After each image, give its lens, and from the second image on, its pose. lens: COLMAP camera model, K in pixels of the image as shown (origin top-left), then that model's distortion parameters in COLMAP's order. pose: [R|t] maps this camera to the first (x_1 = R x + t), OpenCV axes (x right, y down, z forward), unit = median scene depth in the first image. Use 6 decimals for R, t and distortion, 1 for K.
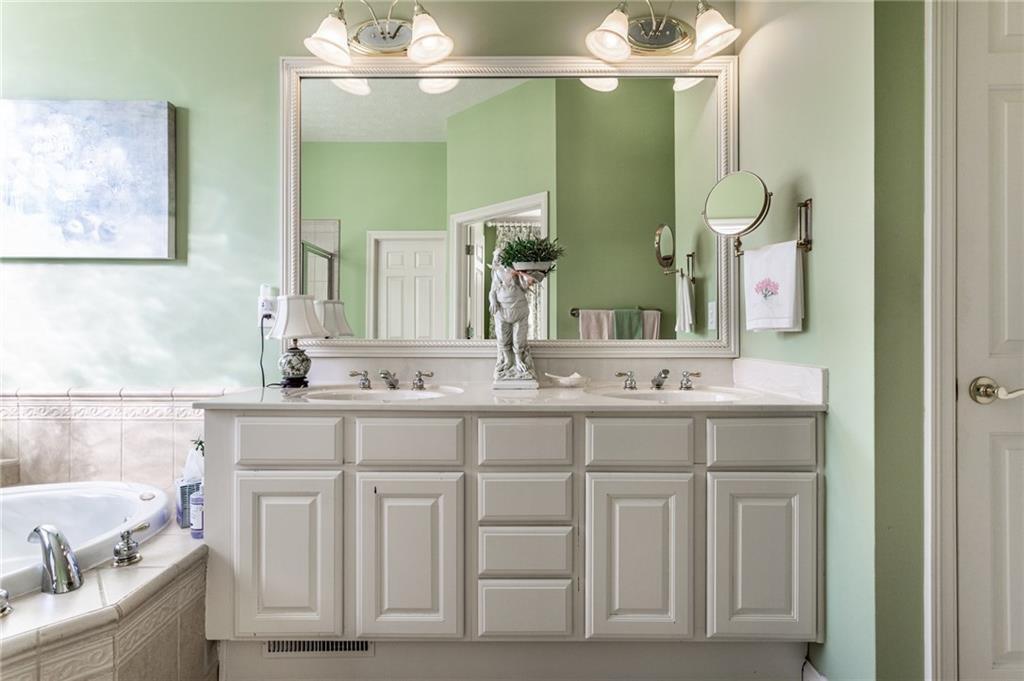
lens RADIAL K [[494.5, 0, 509.9], [0, 494.5, 333.5], [0, 0, 1]] dist [0.001157, 0.000983]
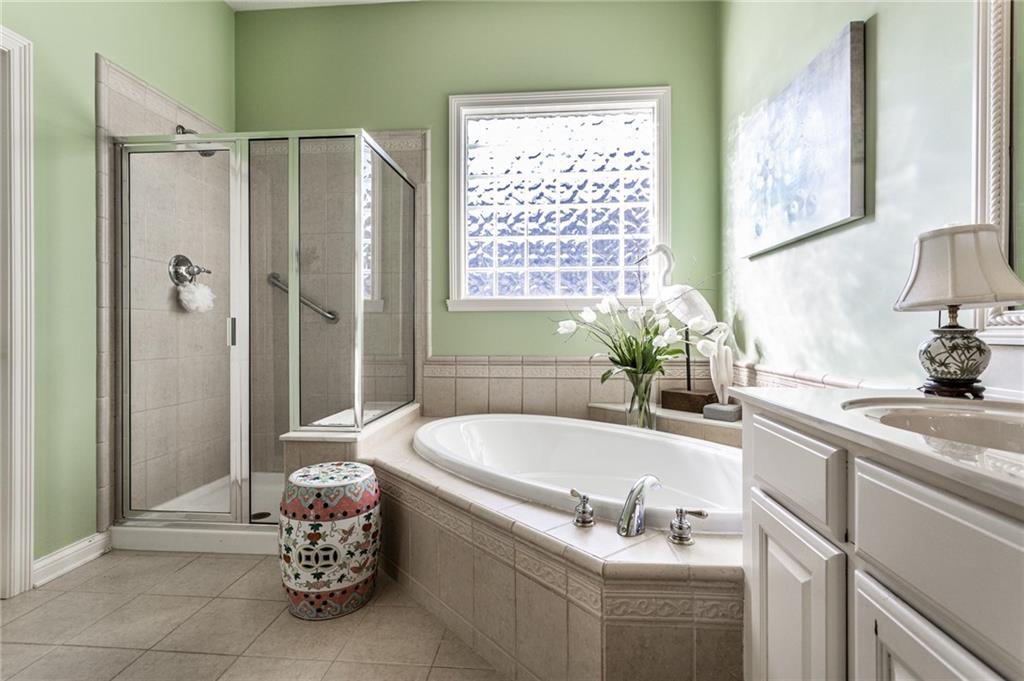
lens RADIAL K [[494.5, 0, 511.2], [0, 494.5, 337.4], [0, 0, 1]] dist [0.001157, 0.000983]
pose [[-0.073369, 0.007327, -0.997278, 0.163987], [-0.008947, 0.999928, 0.008005, 0.043201], [0.997265, 0.009510, -0.073299, 0.558630]]
